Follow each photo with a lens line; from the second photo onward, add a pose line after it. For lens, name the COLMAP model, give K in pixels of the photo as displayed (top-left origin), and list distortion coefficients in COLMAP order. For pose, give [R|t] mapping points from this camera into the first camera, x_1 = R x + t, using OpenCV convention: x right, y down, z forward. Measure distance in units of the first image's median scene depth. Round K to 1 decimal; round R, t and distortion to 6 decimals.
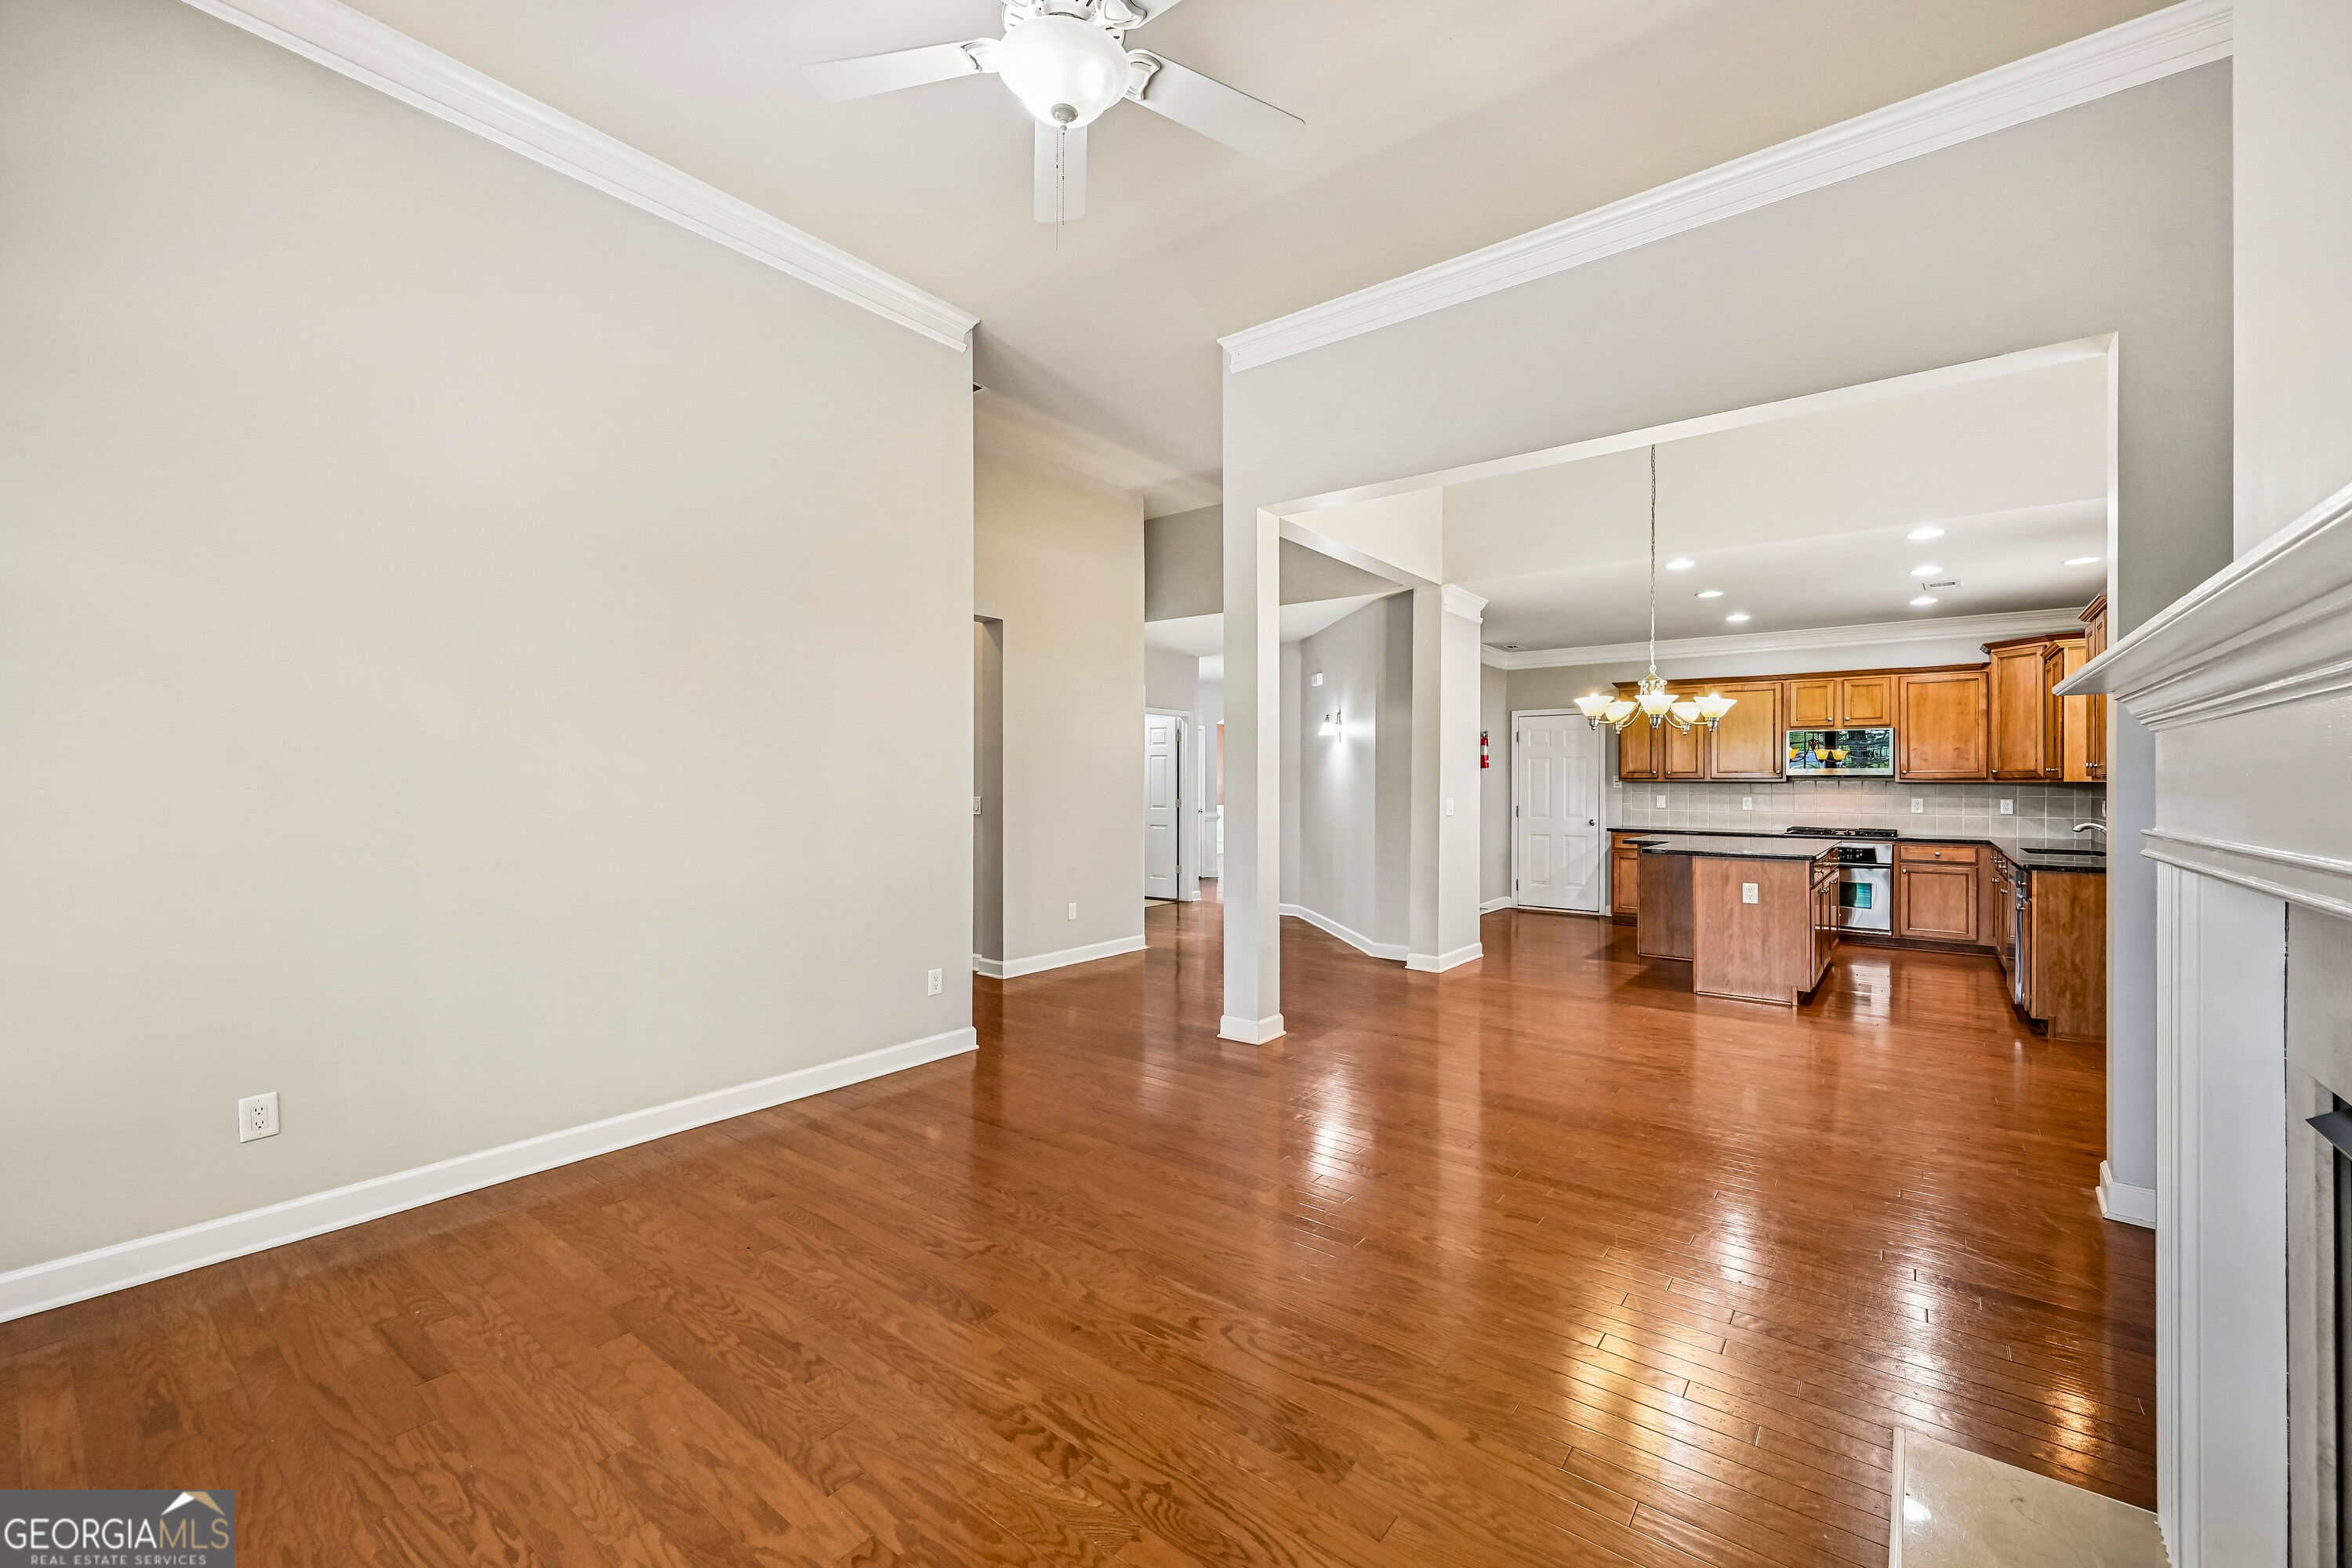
lens RADIAL K [[942.5, 0, 1180.4], [0, 942.5, 780.4], [0, 0, 1]] dist [0.002516, 0.000455]
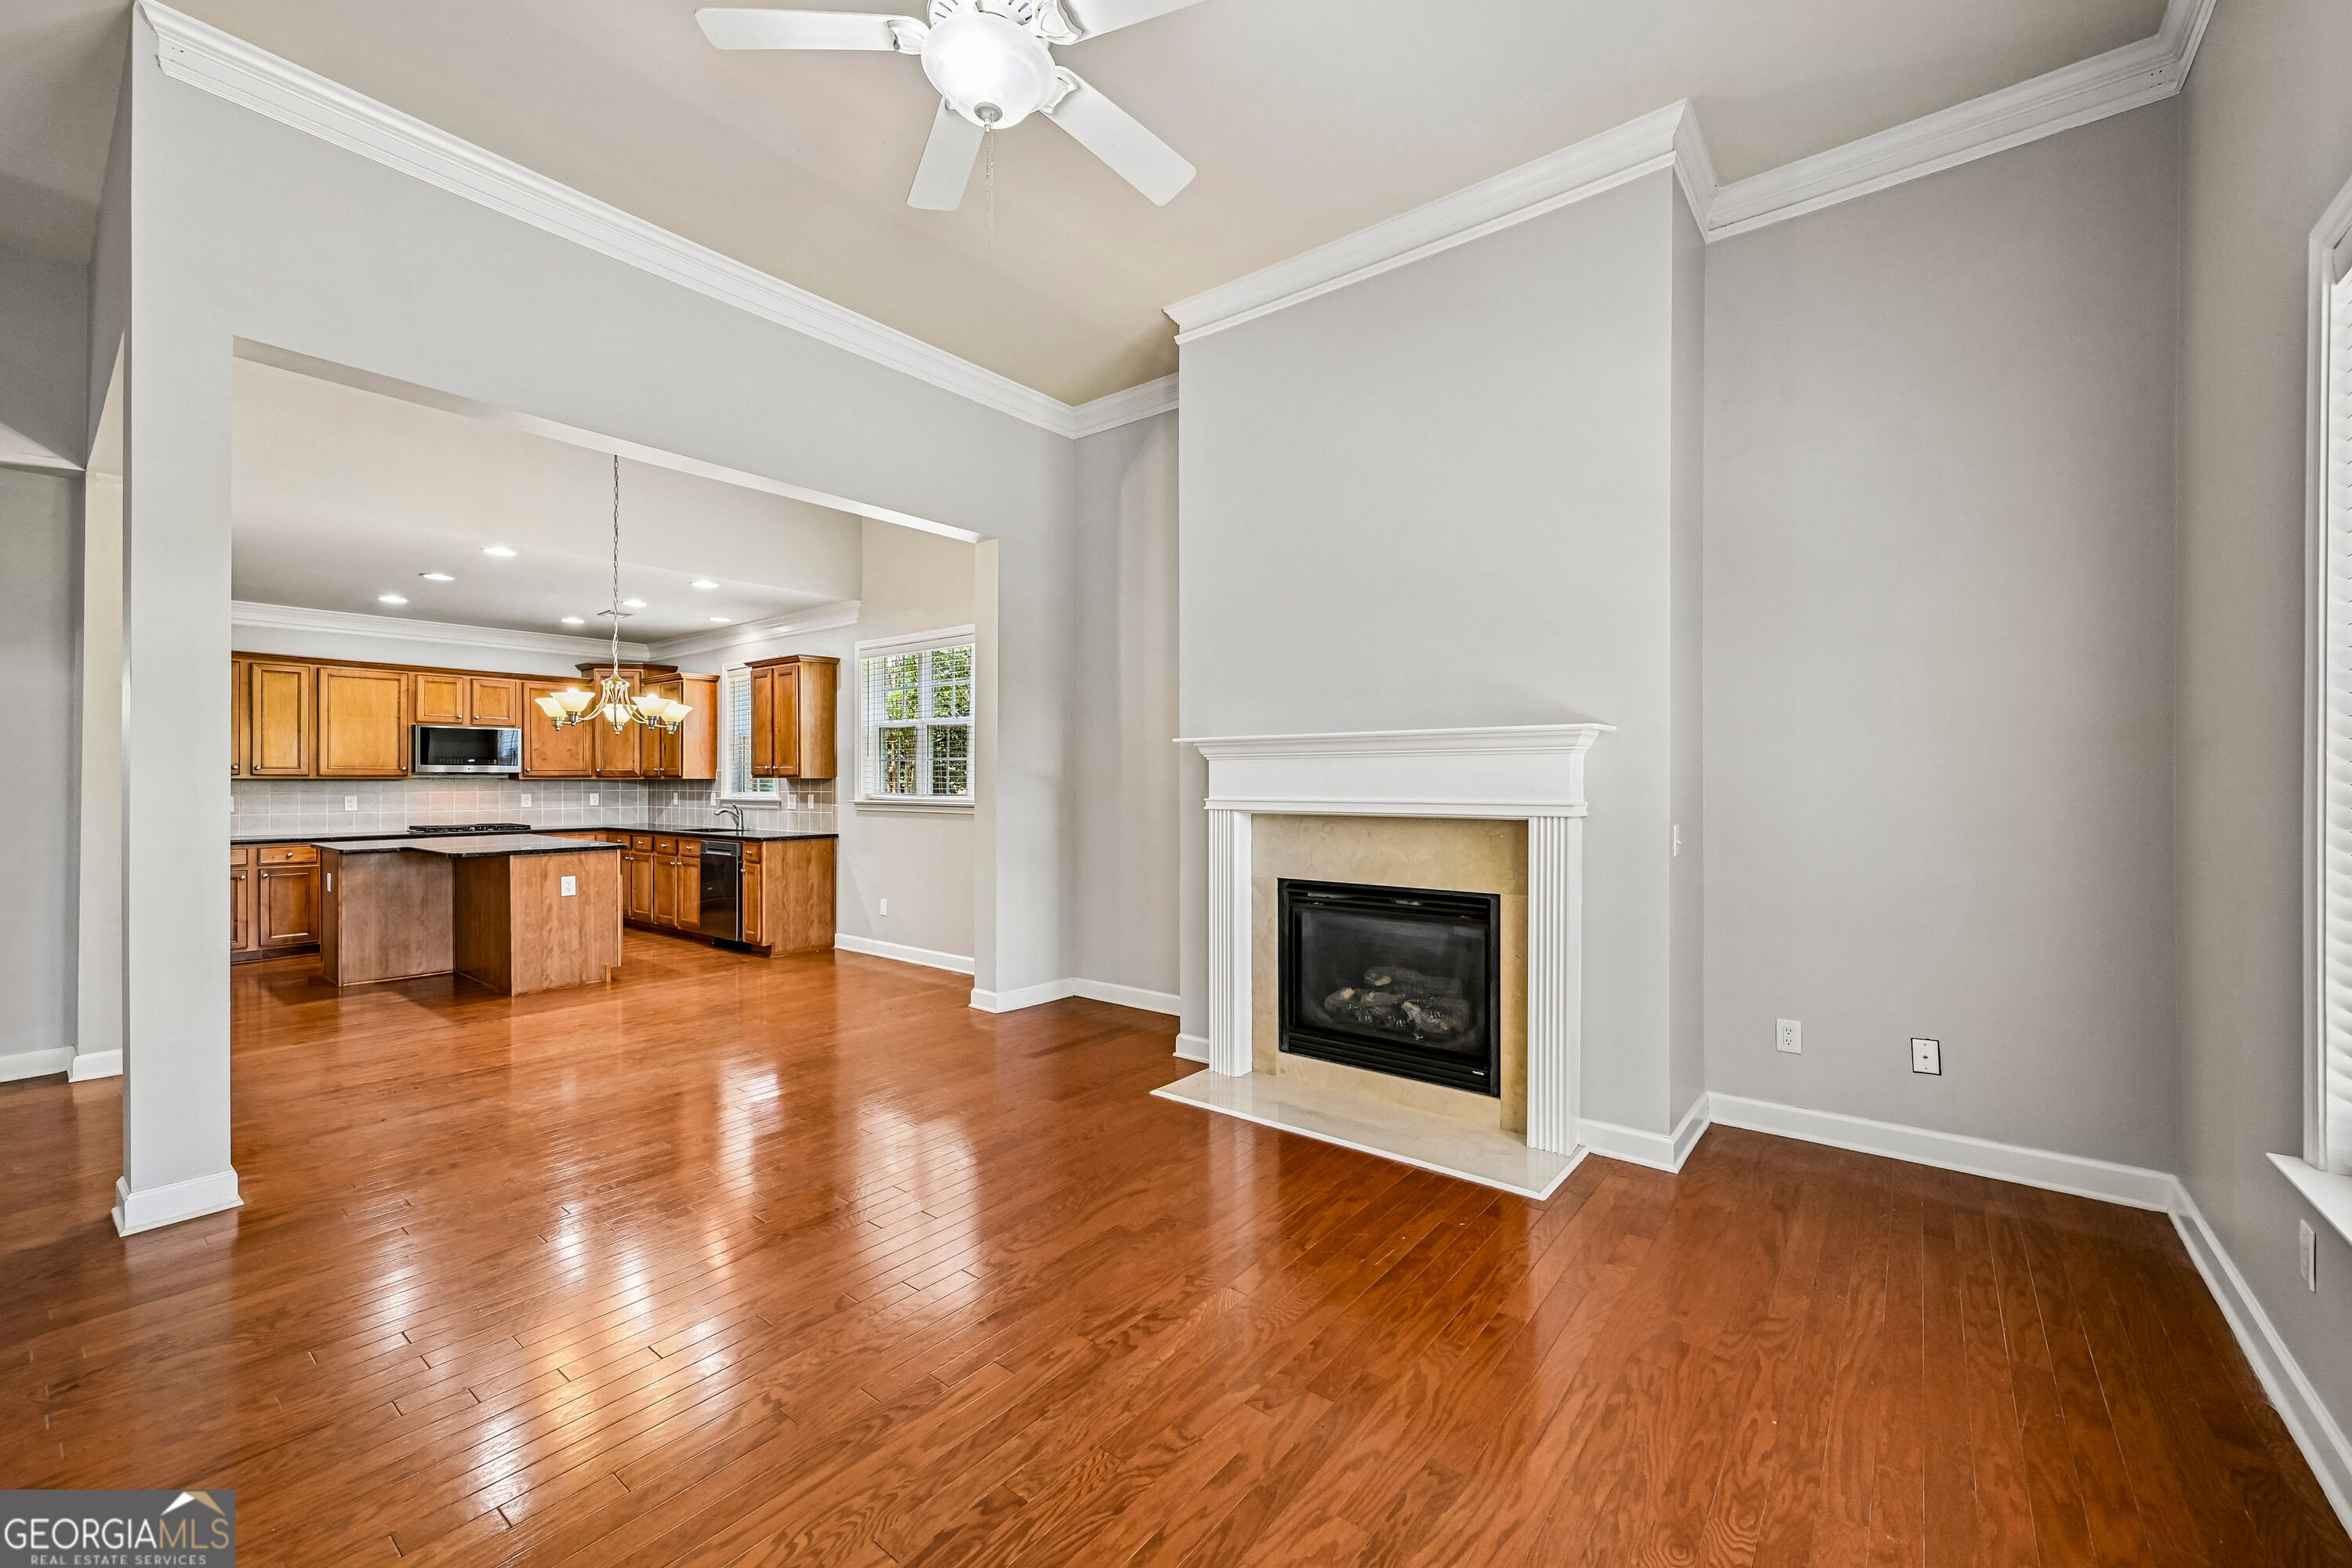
lens RADIAL K [[942.5, 0, 1189.5], [0, 942.5, 786.4], [0, 0, 1]] dist [0.002516, 0.000455]
pose [[-0.001928, -0.008381, 0.999963, -0.348191], [-0.001747, 0.999963, 0.008377, -0.000798], [-0.999997, -0.001731, -0.001942, 0.244014]]
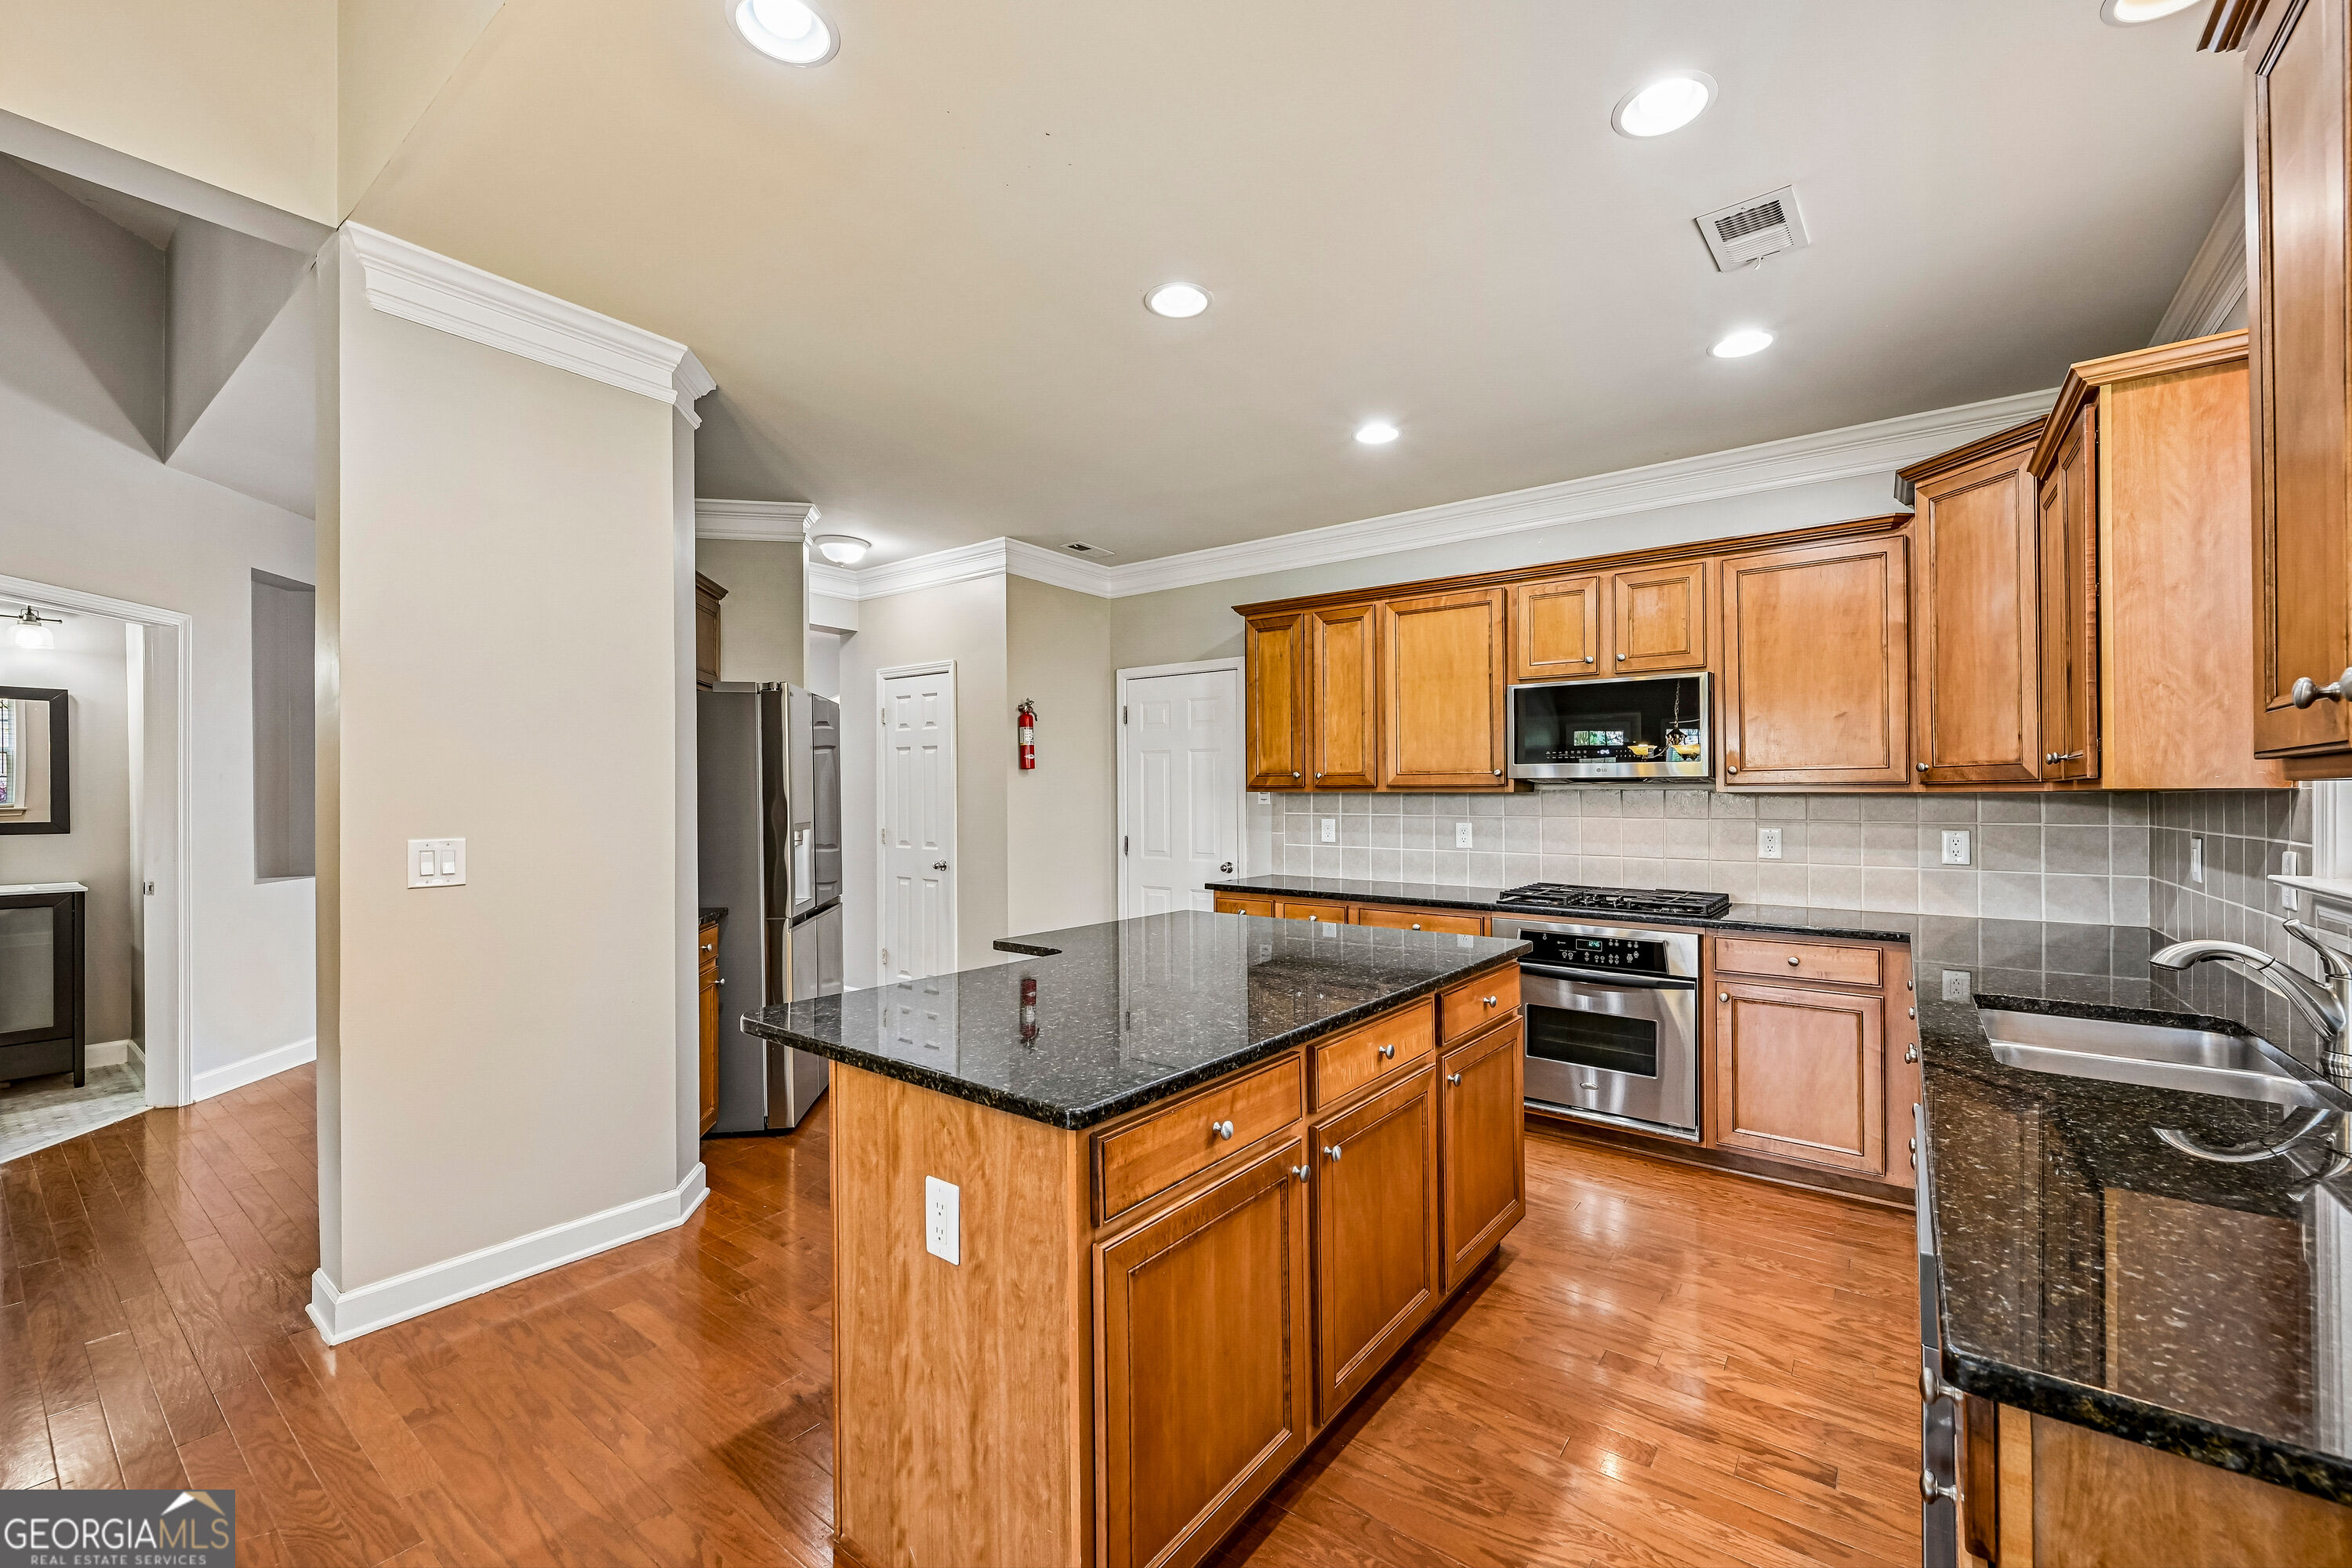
lens RADIAL K [[942.5, 0, 1192.3], [0, 942.5, 785.4], [0, 0, 1]] dist [0.002516, 0.000455]
pose [[0.999866, -0.001844, 0.016268, 0.522910], [0.001991, 0.999957, -0.009043, 0.002160], [-0.016251, 0.009074, 0.999827, 0.577348]]
